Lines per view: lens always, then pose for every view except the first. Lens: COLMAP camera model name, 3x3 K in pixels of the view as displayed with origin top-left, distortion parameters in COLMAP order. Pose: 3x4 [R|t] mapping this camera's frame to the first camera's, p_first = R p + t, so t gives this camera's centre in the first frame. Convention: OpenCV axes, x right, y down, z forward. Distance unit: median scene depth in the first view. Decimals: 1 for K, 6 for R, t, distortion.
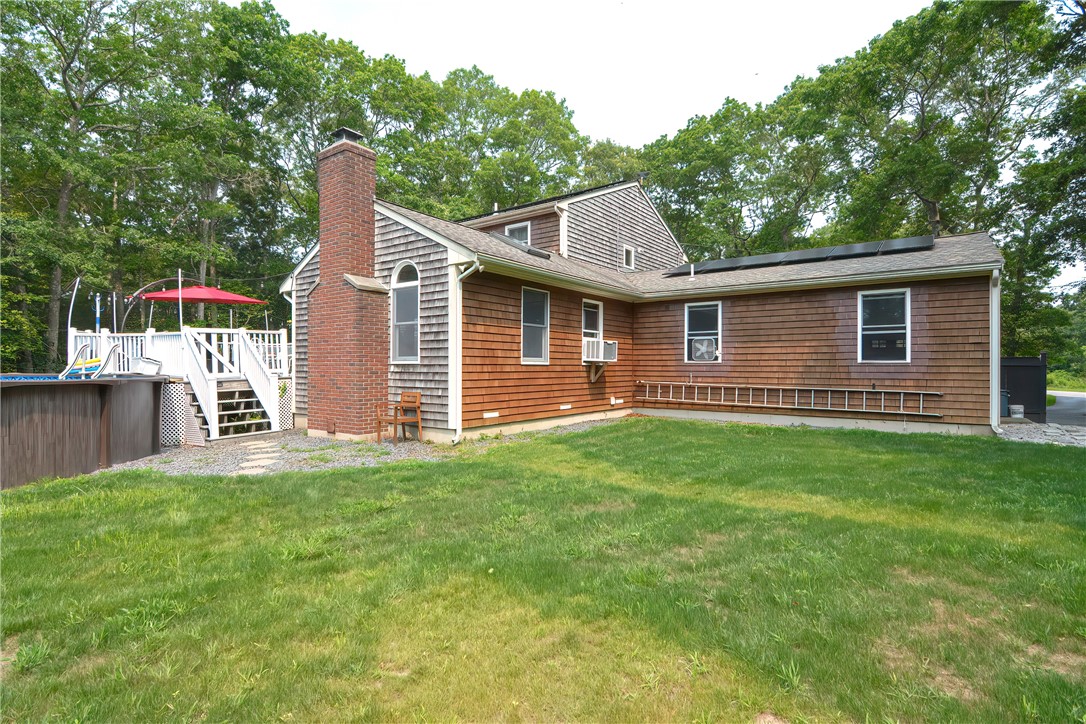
lens RADIAL K [[525.0, 0, 544.0], [0, 525.0, 359.8], [0, 0, 1]] dist [0.005990, -0.009864]
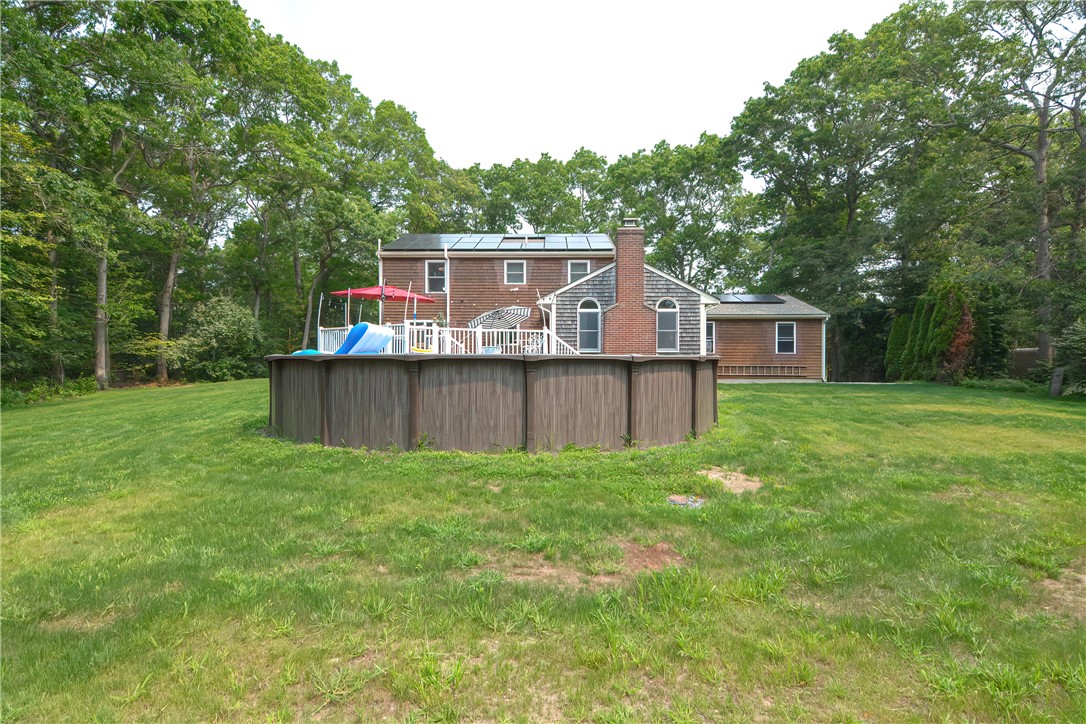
lens RADIAL K [[525.0, 0, 542.9], [0, 525.0, 361.4], [0, 0, 1]] dist [0.005990, -0.009864]
pose [[0.816124, -0.001187, 0.577876, -1.538507], [-0.006020, 0.999926, 0.010555, 0.021237], [-0.577846, -0.012093, 0.816056, -0.258133]]
